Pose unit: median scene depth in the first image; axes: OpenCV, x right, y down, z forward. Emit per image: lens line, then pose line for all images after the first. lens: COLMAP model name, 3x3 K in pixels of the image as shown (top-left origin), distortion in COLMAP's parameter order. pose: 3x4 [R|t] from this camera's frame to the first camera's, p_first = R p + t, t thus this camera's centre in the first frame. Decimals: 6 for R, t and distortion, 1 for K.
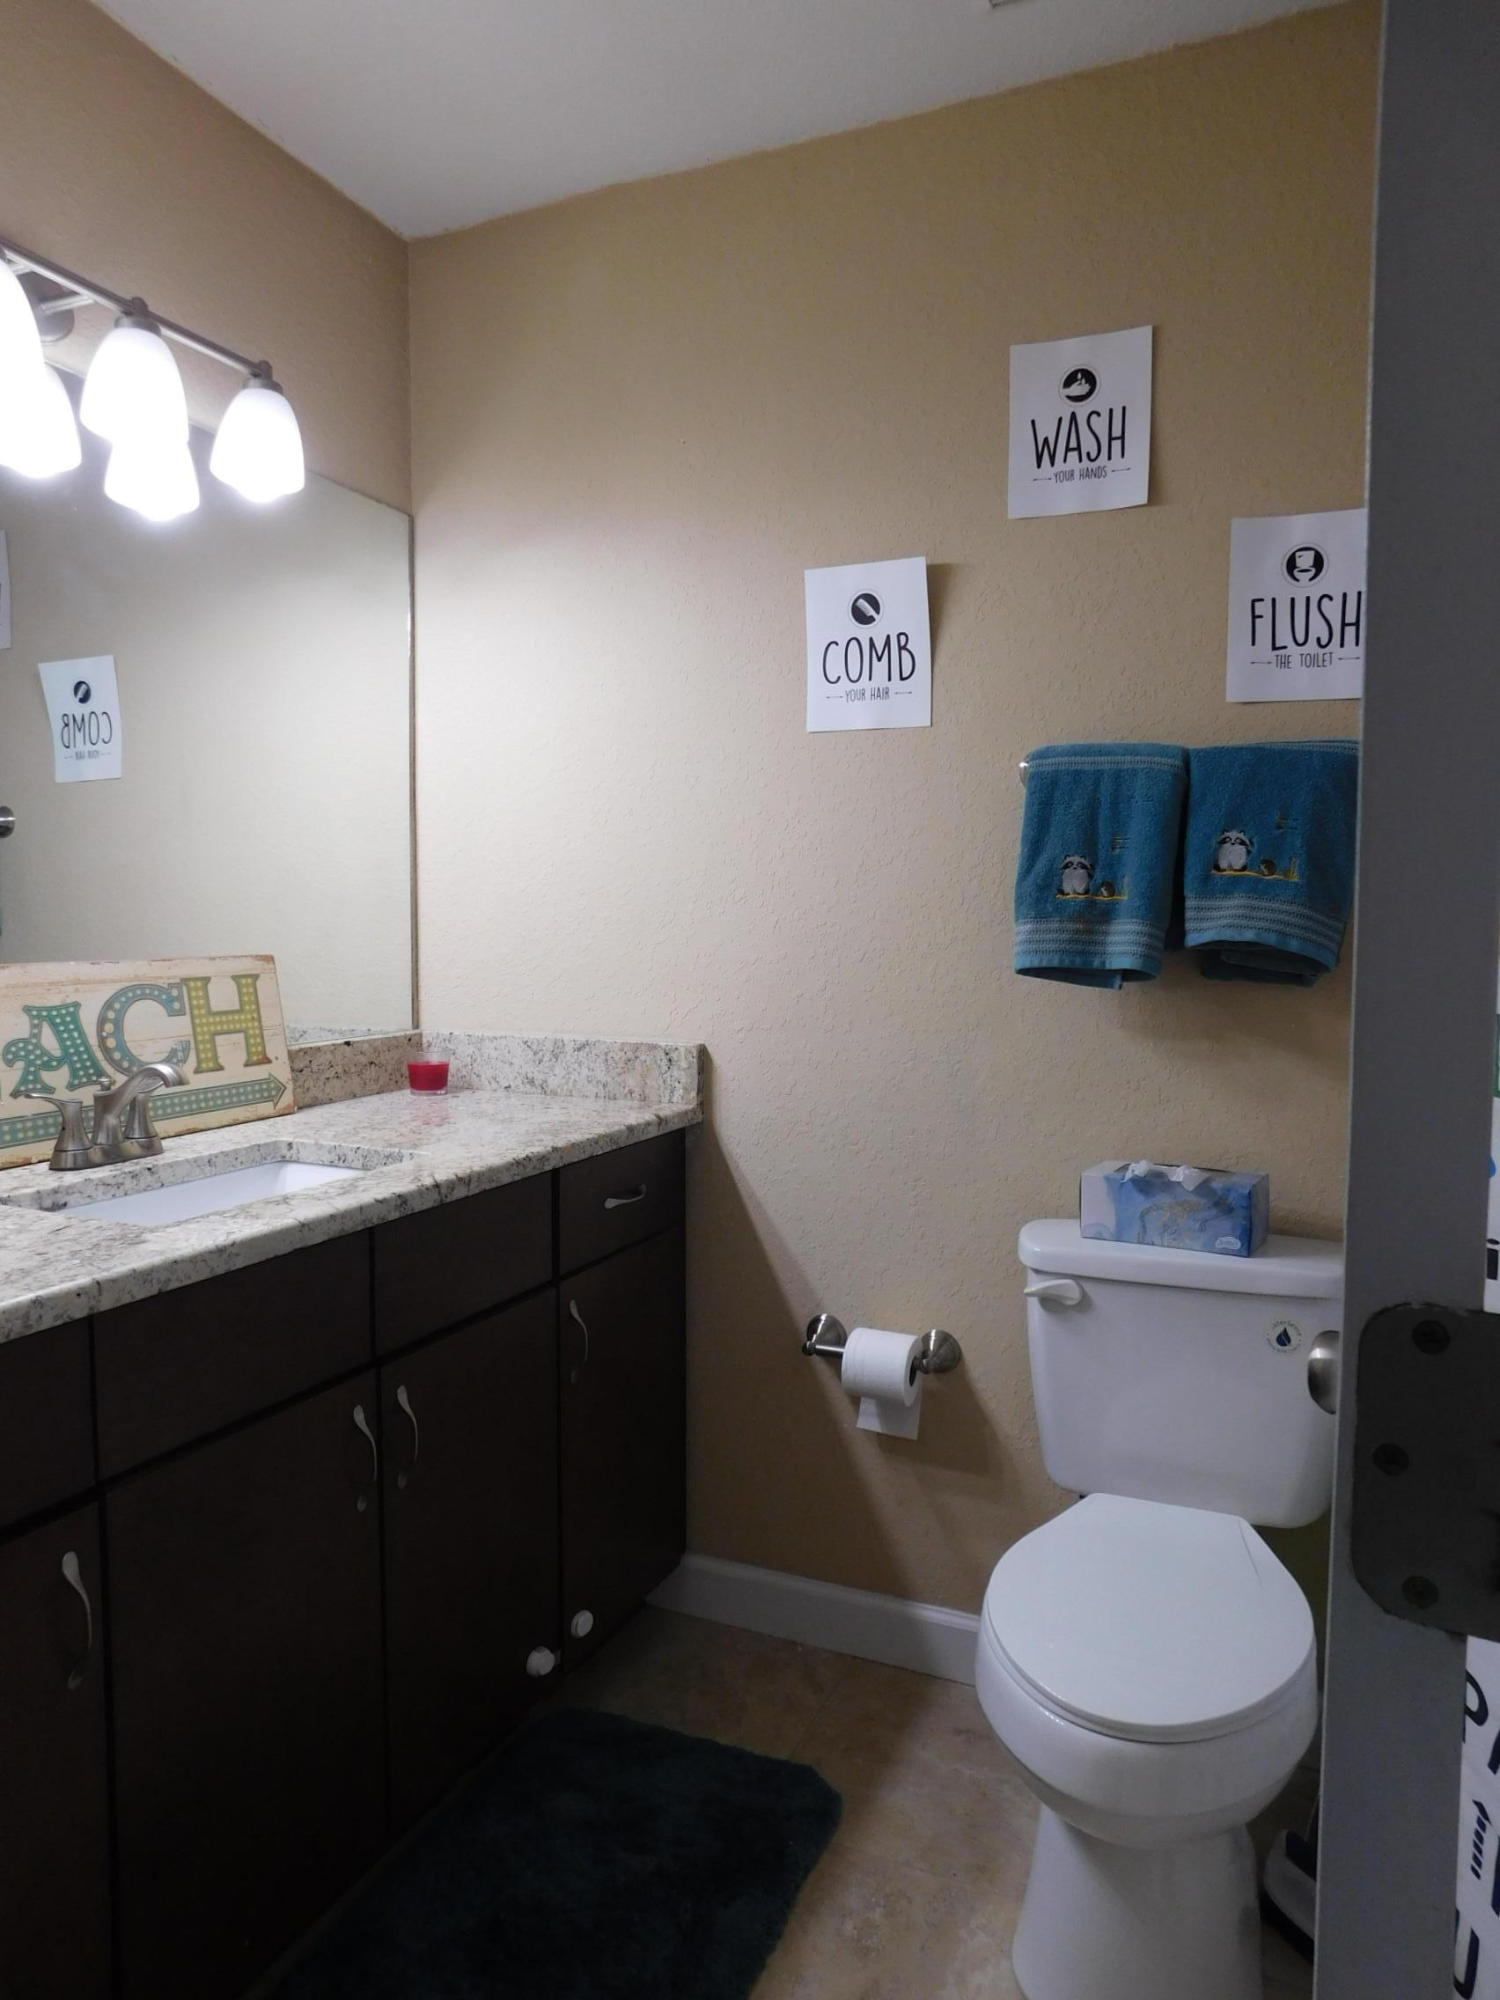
lens RADIAL K [[1318.3, 0, 758.2], [0, 1318.3, 990.7], [0, 0, 1]] dist [-0.086713, 0.072330]
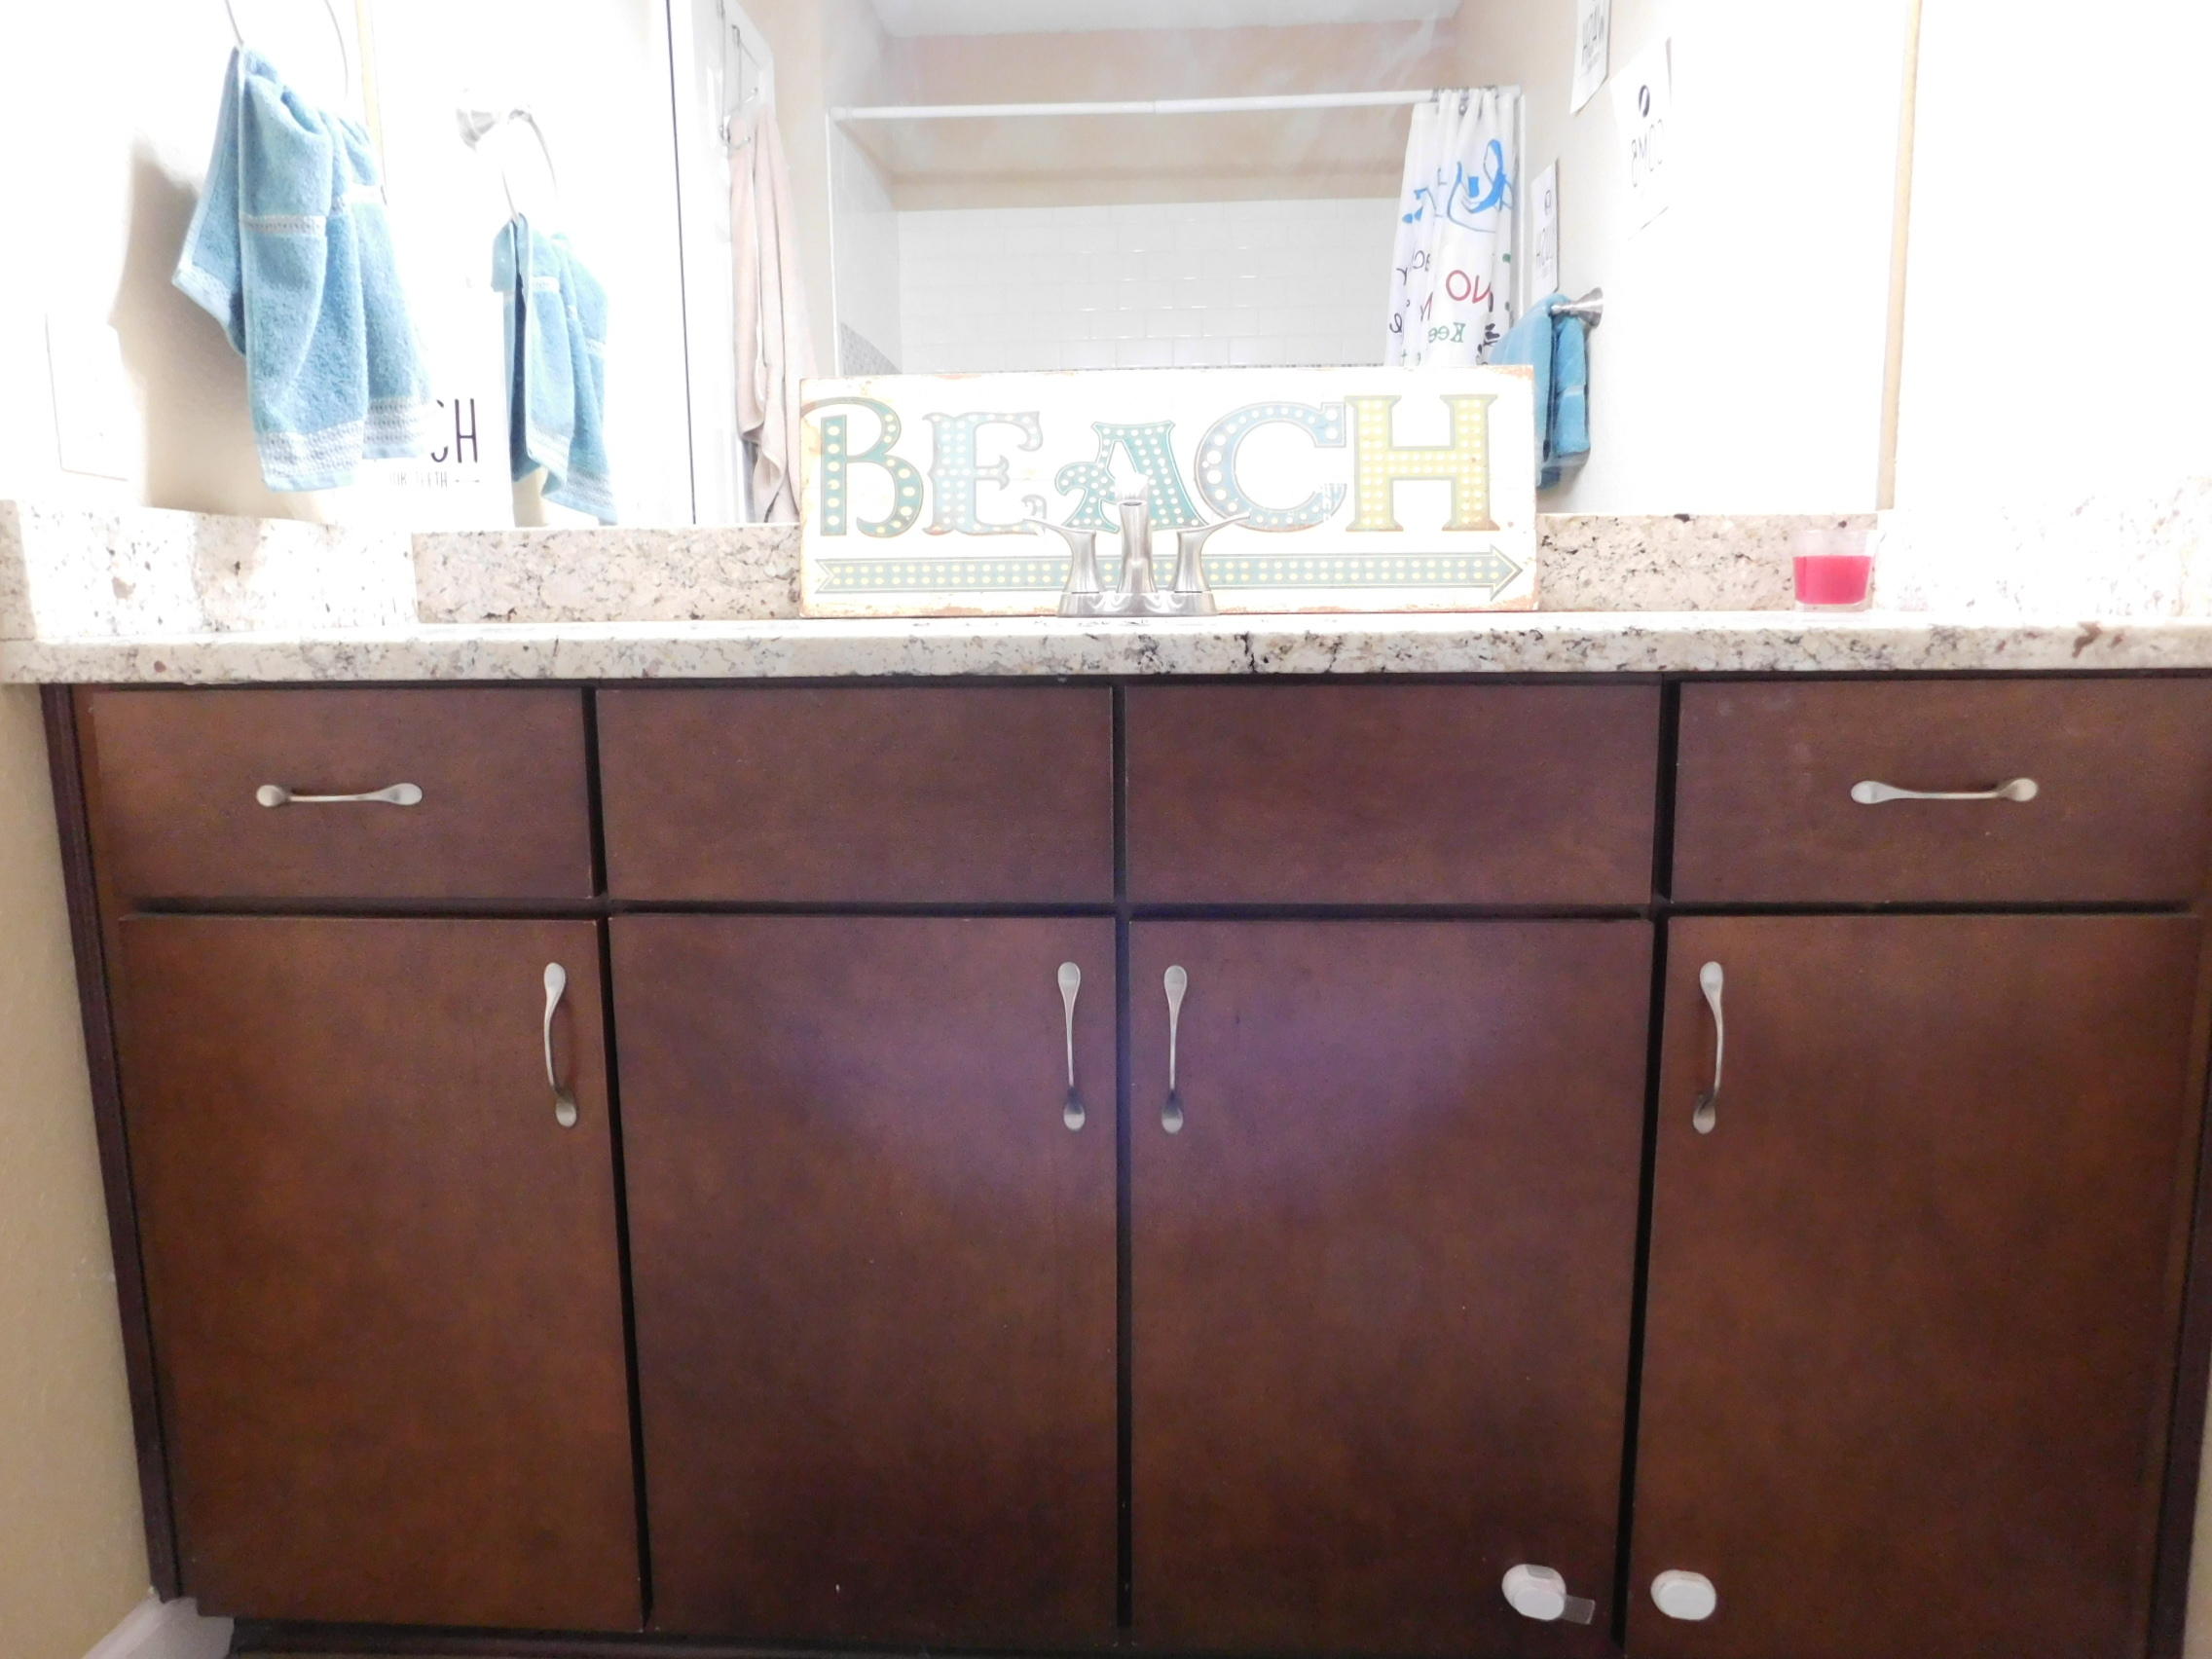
lens RADIAL K [[1458.1, 0, 1116.4], [0, 1458.1, 833.2], [0, 0, 1]] dist [-0.086713, 0.072330]
pose [[0.353261, 0.142192, -0.924656, 0.277066], [-0.043815, 0.989812, 0.135472, 0.127921], [0.934498, -0.007344, 0.355892, 0.618006]]
